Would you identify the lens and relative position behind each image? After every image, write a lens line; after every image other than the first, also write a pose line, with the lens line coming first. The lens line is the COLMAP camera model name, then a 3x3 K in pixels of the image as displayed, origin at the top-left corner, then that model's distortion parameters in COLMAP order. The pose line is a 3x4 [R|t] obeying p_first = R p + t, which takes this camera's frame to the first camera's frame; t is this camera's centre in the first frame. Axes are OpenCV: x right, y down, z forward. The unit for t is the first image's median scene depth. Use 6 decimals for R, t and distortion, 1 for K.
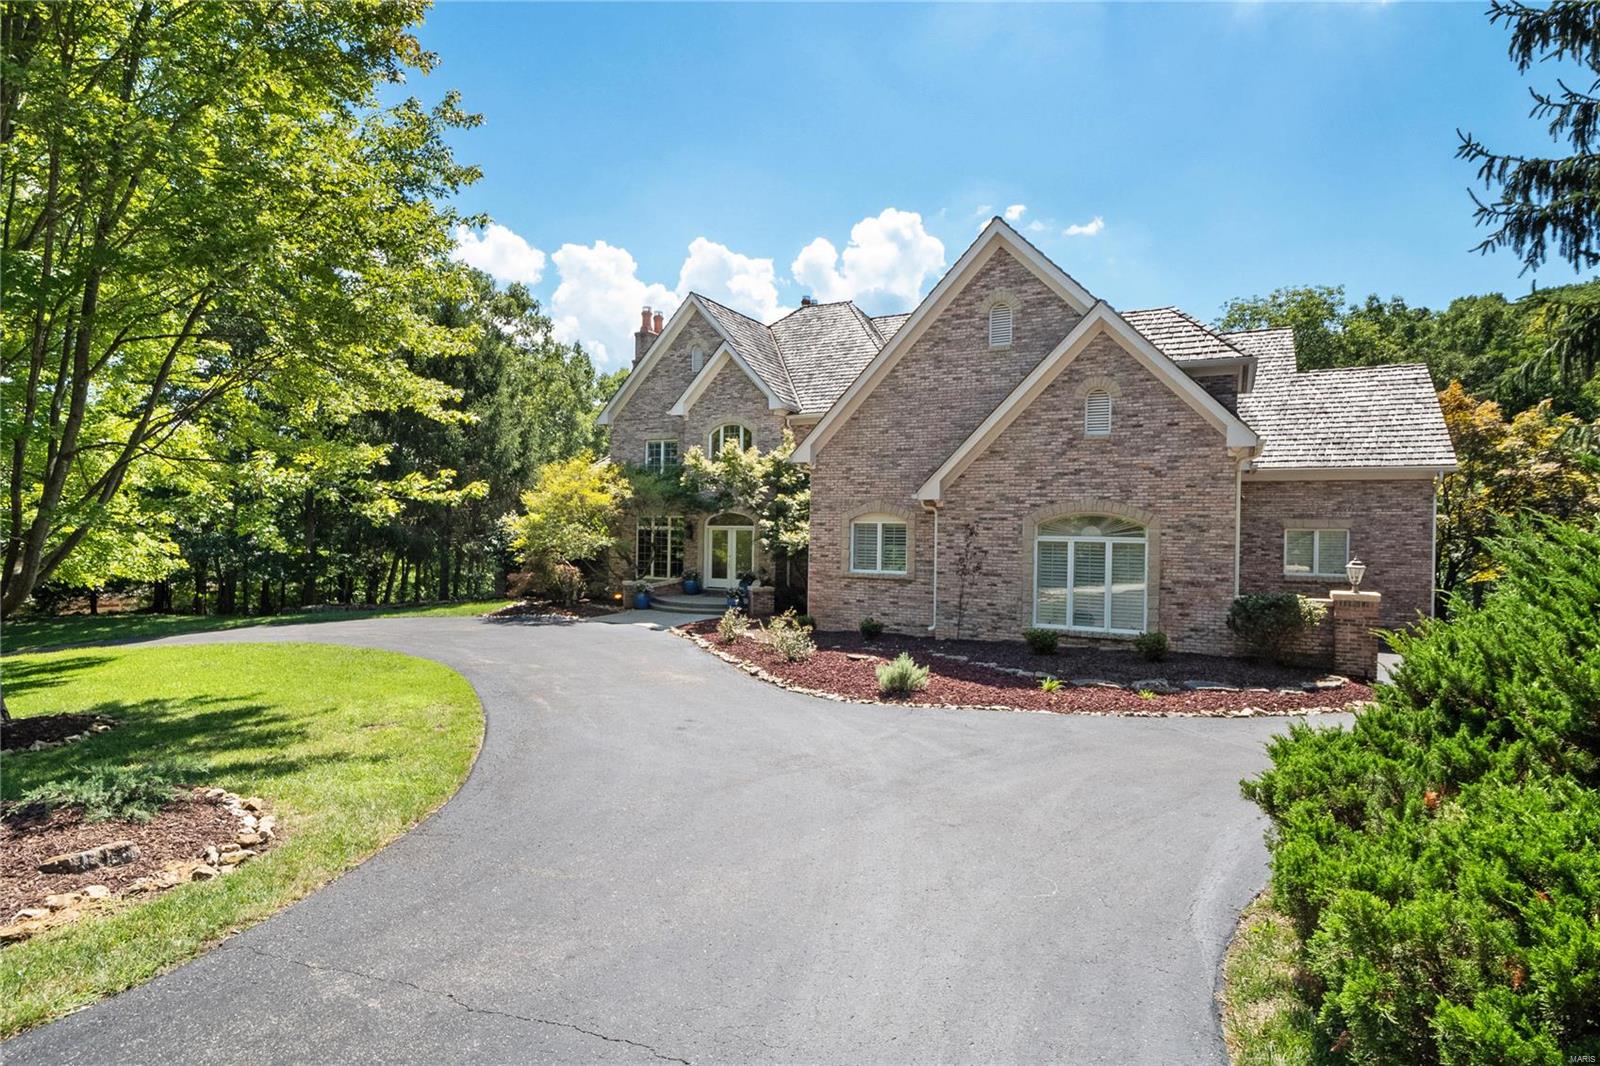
lens RADIAL K [[821.9, 0, 835.6], [0, 821.9, 531.2], [0, 0, 1]] dist [-0.013260, 0.002937]
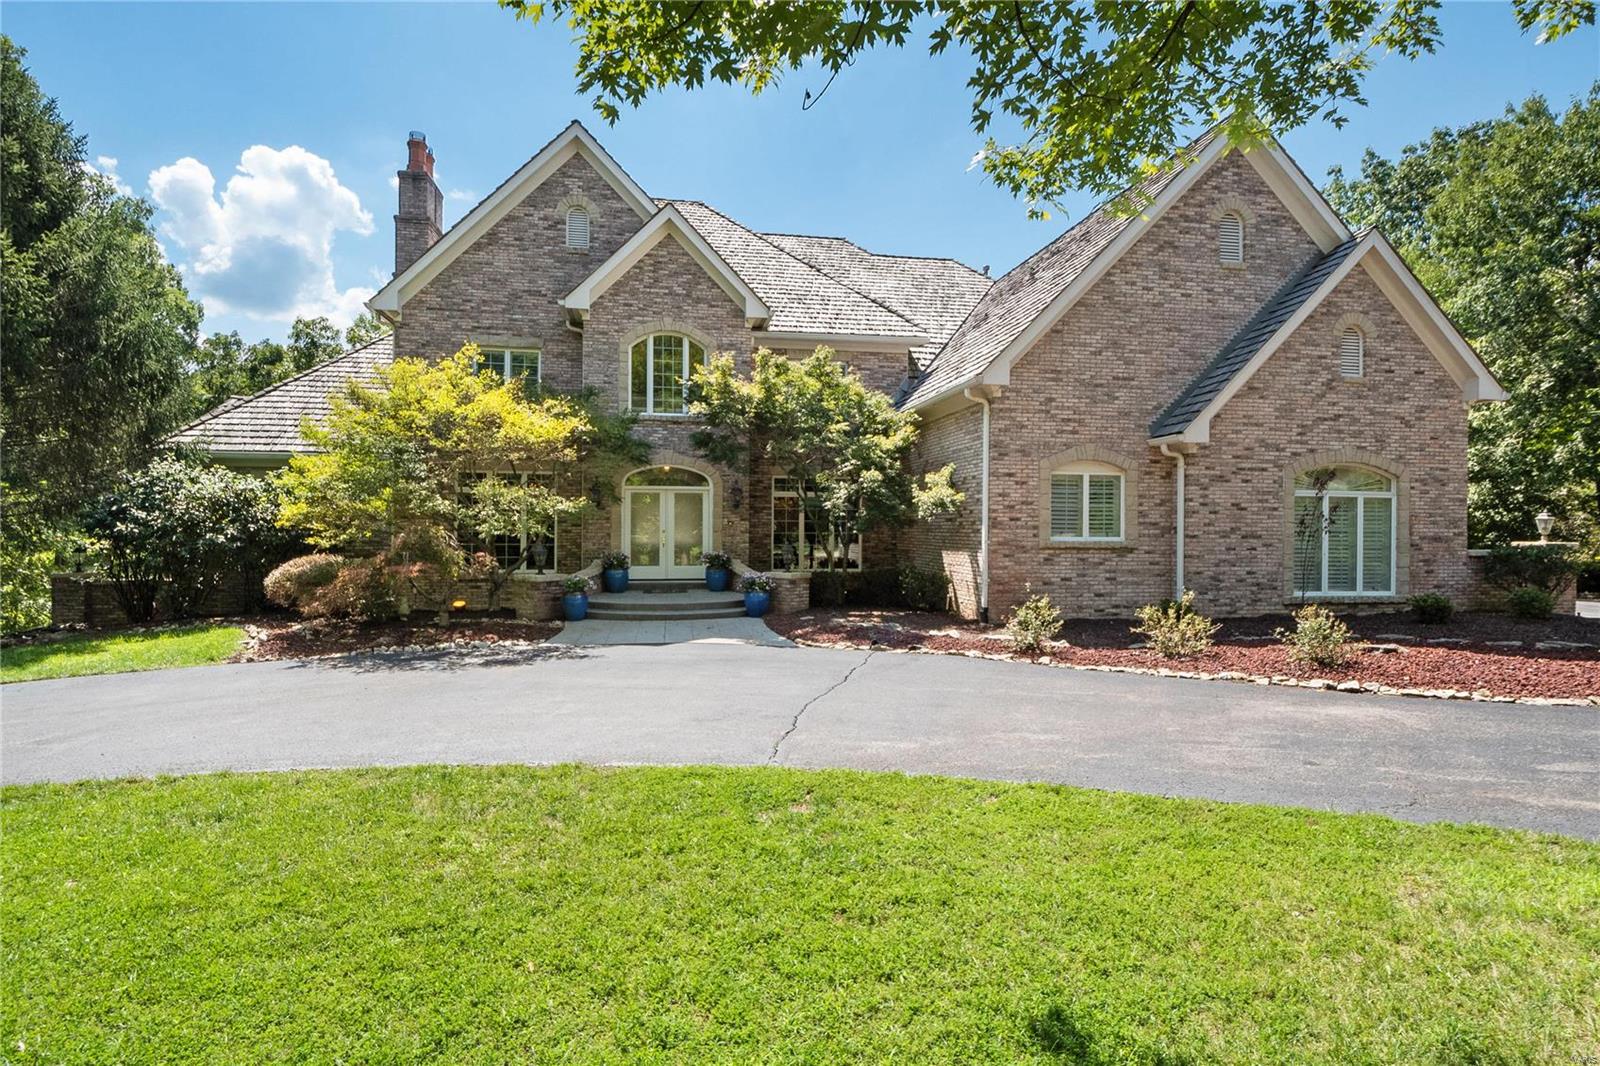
lens RADIAL K [[821.9, 0, 800.5], [0, 821.9, 531.2], [0, 0, 1]] dist [-0.013260, 0.002937]
pose [[0.802455, -0.011256, 0.596606, -0.672345], [0.005995, 0.999924, 0.010802, 0.036042], [-0.596682, -0.005092, 0.802462, 0.613077]]
